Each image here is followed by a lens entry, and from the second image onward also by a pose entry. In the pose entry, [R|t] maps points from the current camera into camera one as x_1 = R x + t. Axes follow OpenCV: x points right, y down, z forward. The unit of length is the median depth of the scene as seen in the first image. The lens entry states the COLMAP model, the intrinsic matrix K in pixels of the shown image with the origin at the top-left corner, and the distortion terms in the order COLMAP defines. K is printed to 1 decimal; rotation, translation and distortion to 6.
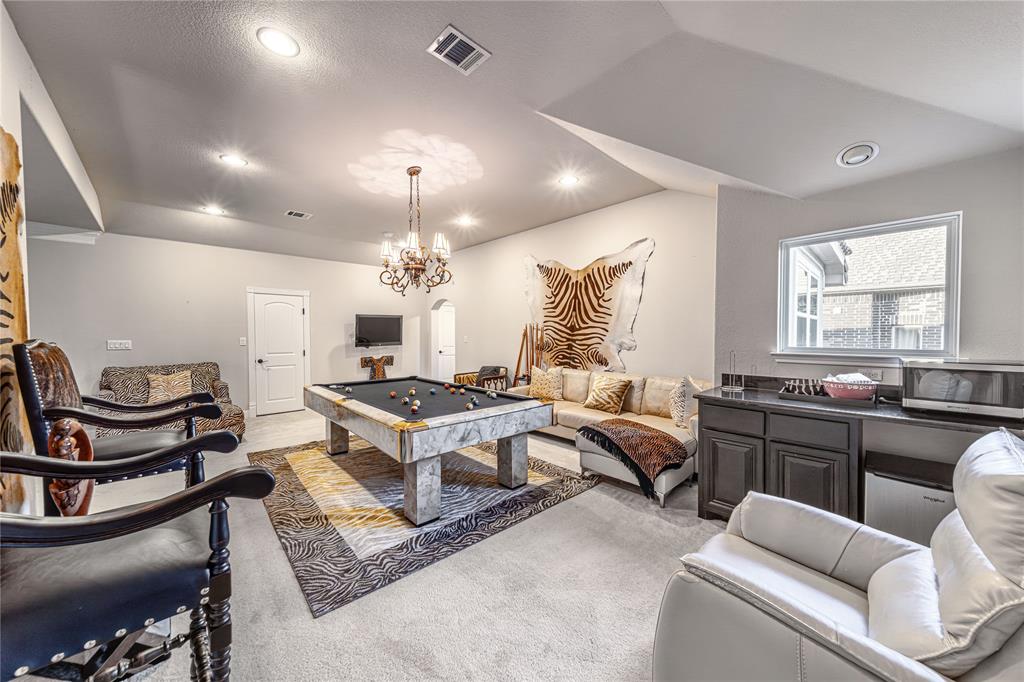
lens RADIAL K [[361.7, 0, 509.8], [0, 361.7, 341.4], [0, 0, 1]] dist [0.009492, 0.000100]
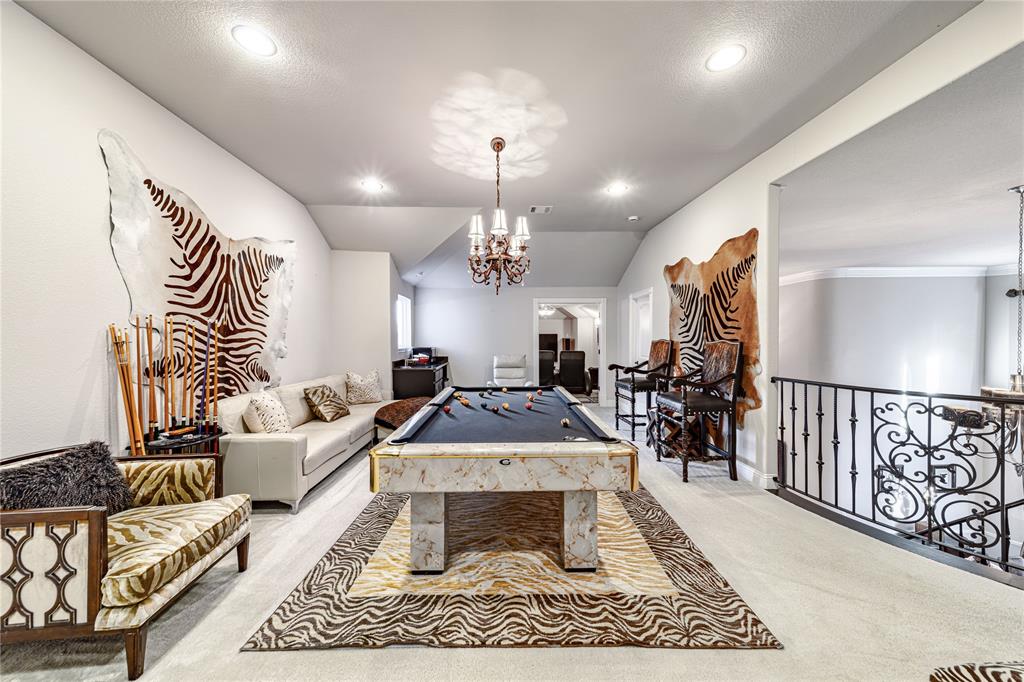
lens RADIAL K [[361.7, 0, 509.8], [0, 361.7, 341.4], [0, 0, 1]] dist [0.009492, 0.000100]
pose [[-0.752970, -0.002612, 0.658049, -0.595719], [0.015213, 0.999656, 0.021375, -0.023643], [-0.657879, 0.026106, -0.752671, 1.158127]]
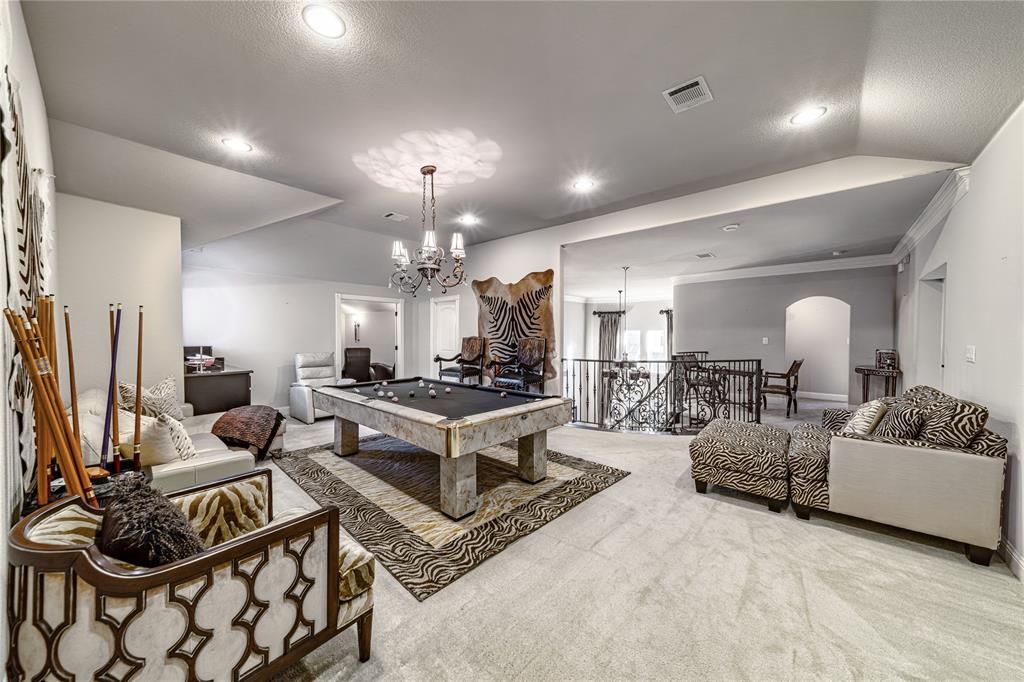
lens RADIAL K [[361.7, 0, 509.8], [0, 361.7, 341.4], [0, 0, 1]] dist [0.009492, 0.000100]
pose [[-0.996224, -0.001899, -0.086800, -0.284191], [-0.005073, 0.999326, 0.036360, -0.031213], [0.086673, 0.036663, -0.995562, 1.435273]]
